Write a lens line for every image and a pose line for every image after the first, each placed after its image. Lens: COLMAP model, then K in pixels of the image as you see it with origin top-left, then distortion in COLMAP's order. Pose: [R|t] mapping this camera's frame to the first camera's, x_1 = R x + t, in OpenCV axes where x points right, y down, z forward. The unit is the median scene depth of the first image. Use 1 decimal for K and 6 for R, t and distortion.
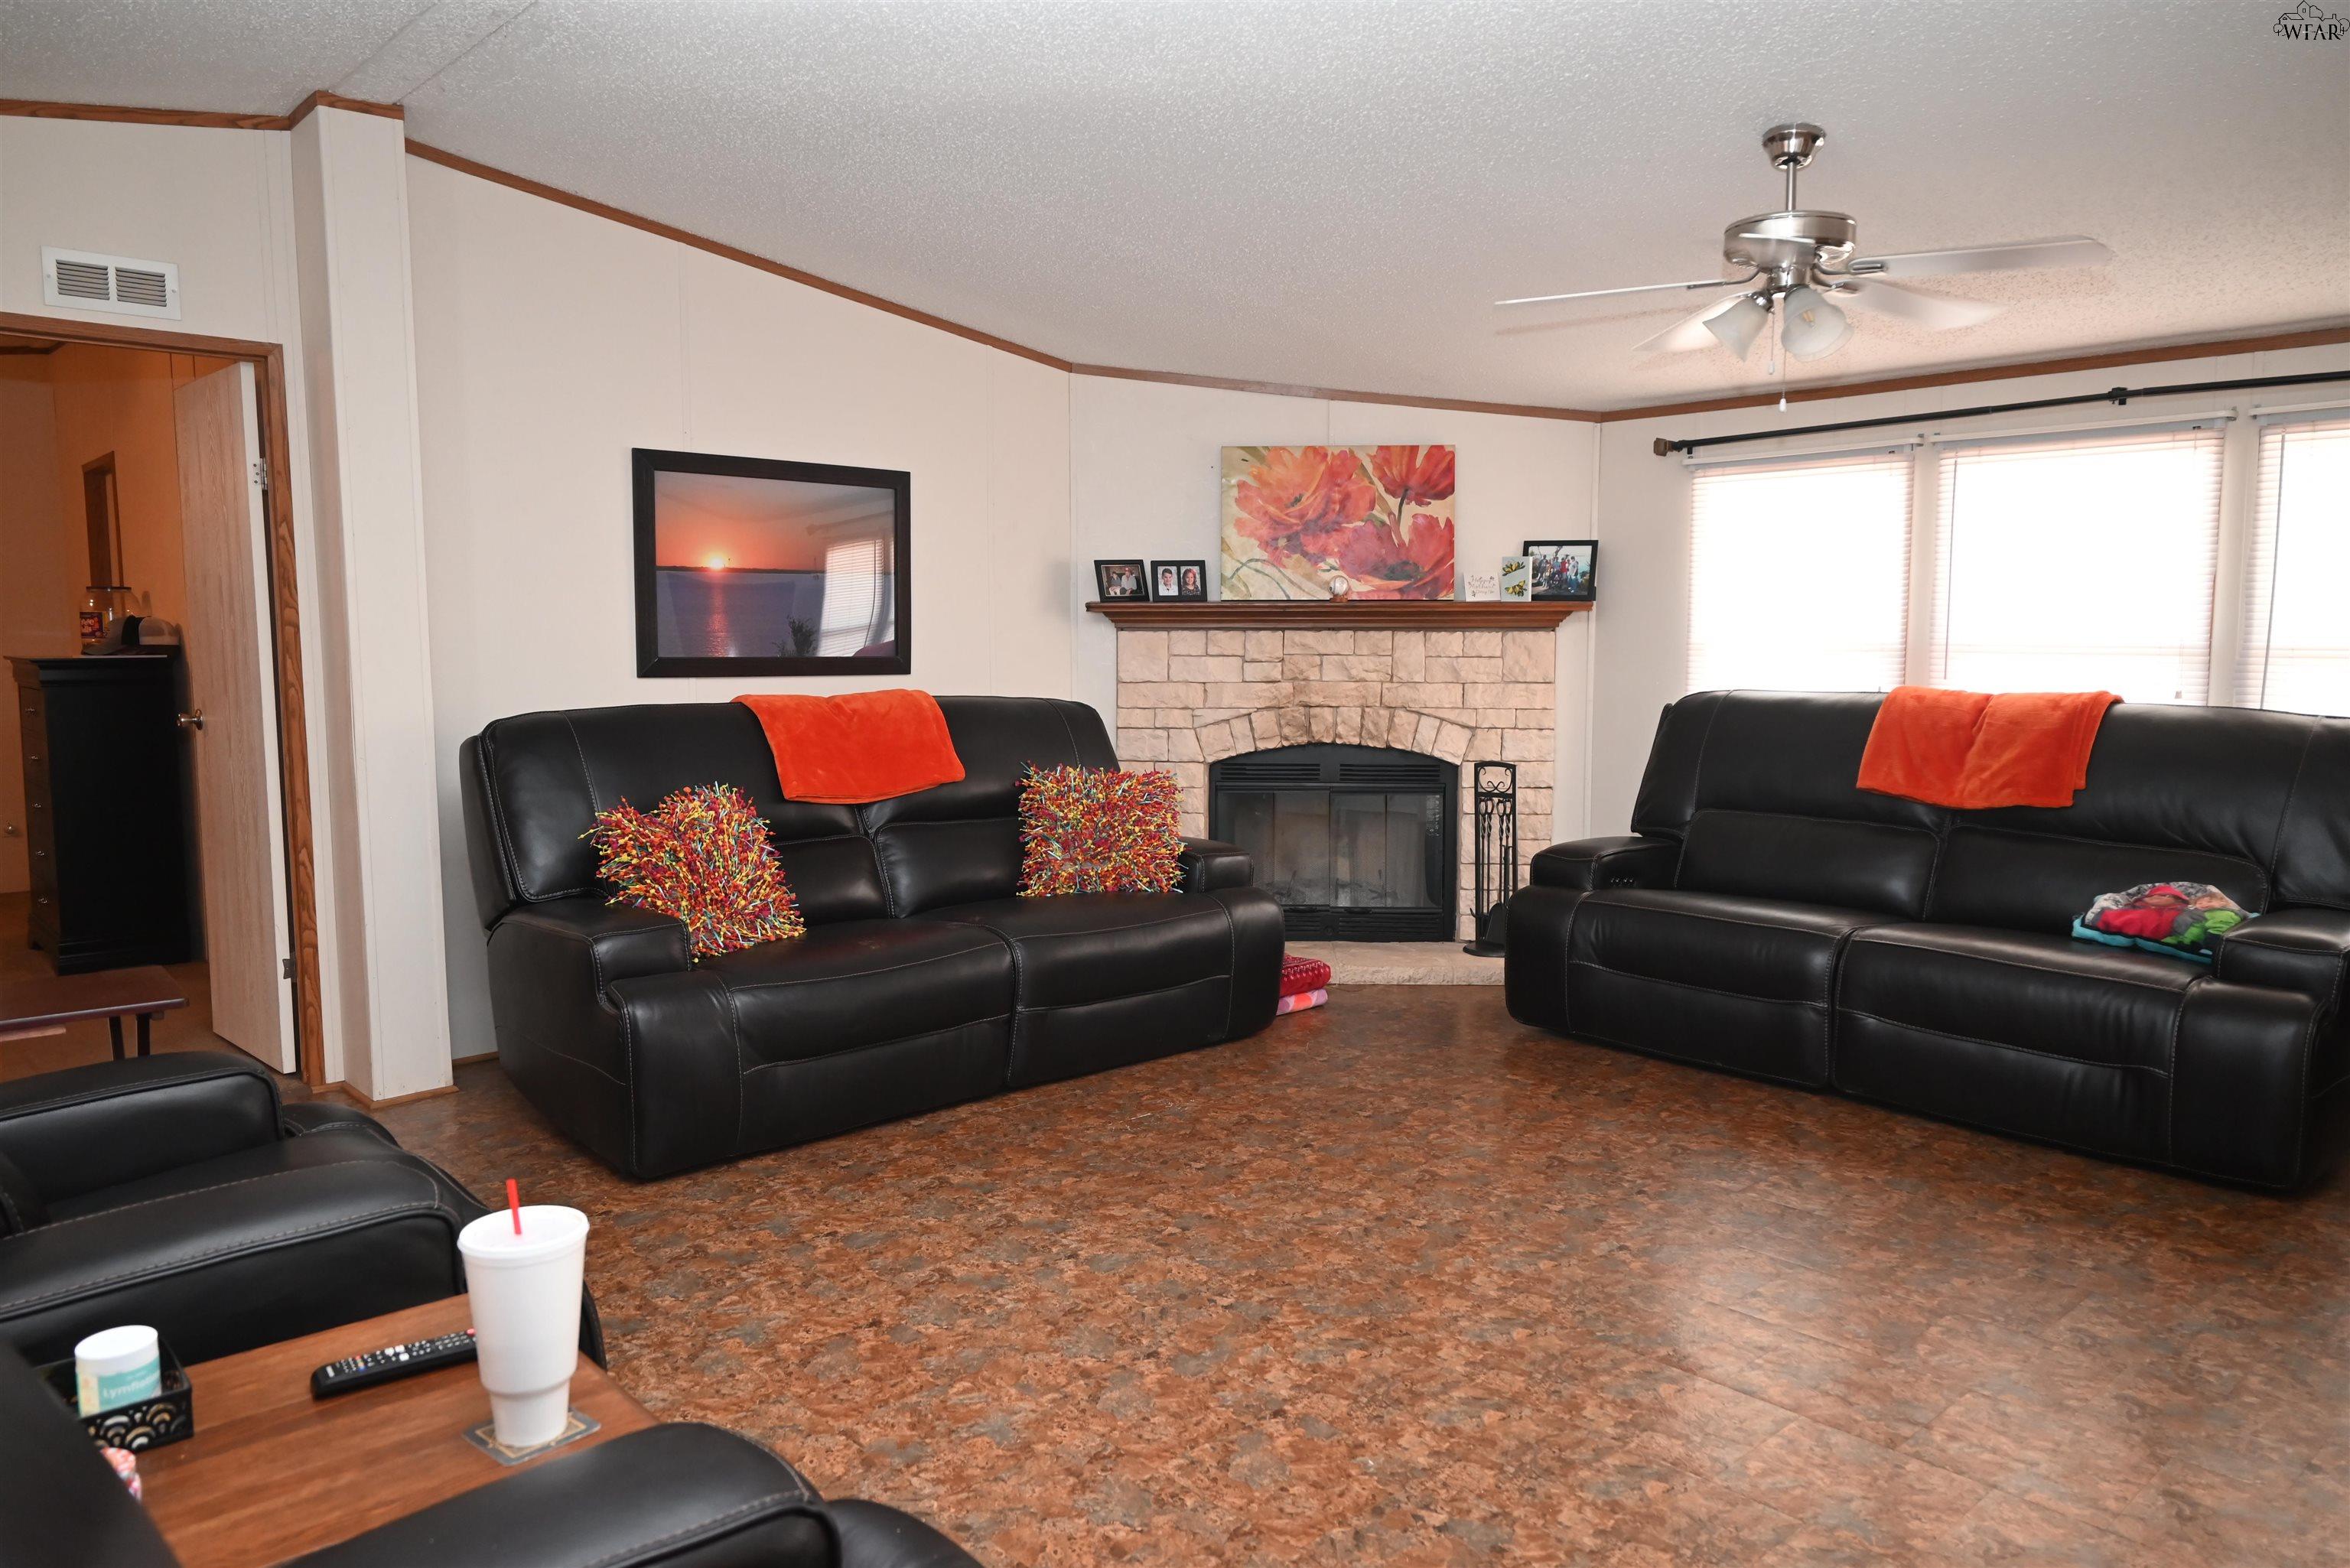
lens RADIAL K [[1621.0, 0, 1127.8], [0, 1621.0, 780.1], [0, 0, 1]] dist [-0.000097, 0.001346]
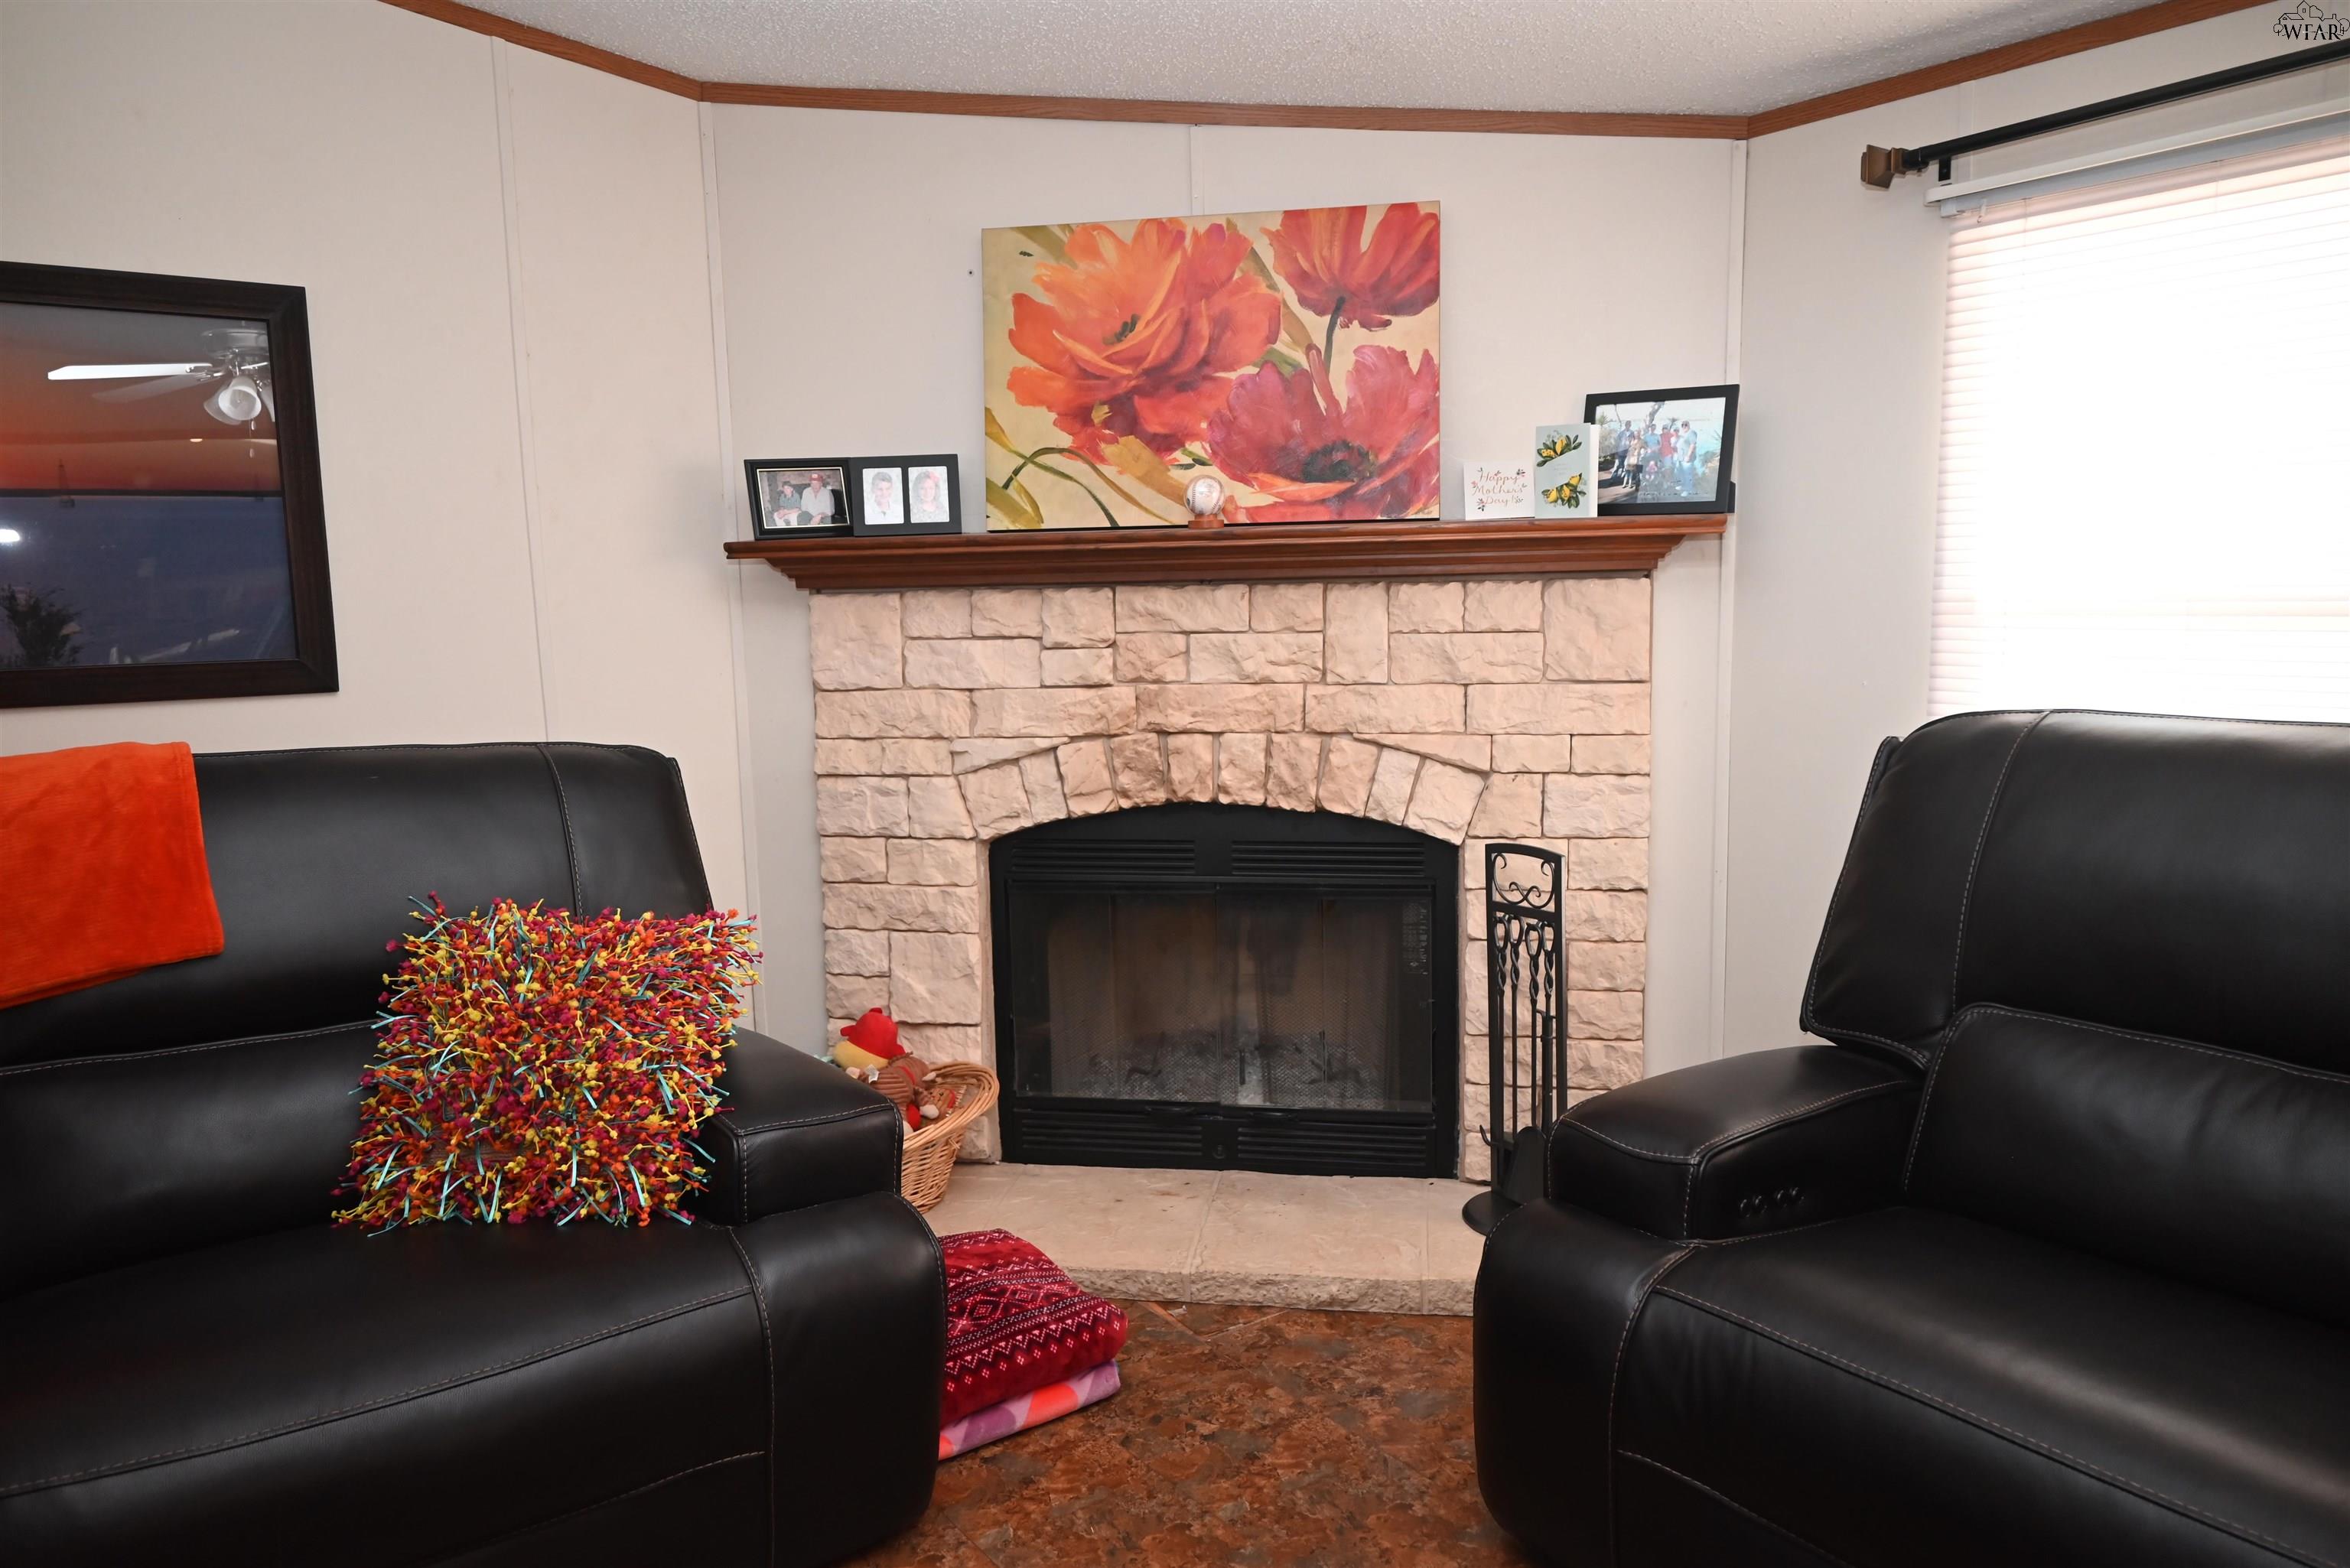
lens RADIAL K [[1517.6, 0, 1175.0], [0, 1517.6, 784.0], [0, 0, 1]] dist [-0.004146, -0.001852]
pose [[0.993744, -0.006412, -0.111495, 0.170351], [0.011598, 0.998878, 0.045925, -0.051832], [0.111075, -0.046931, 0.992703, 0.521176]]
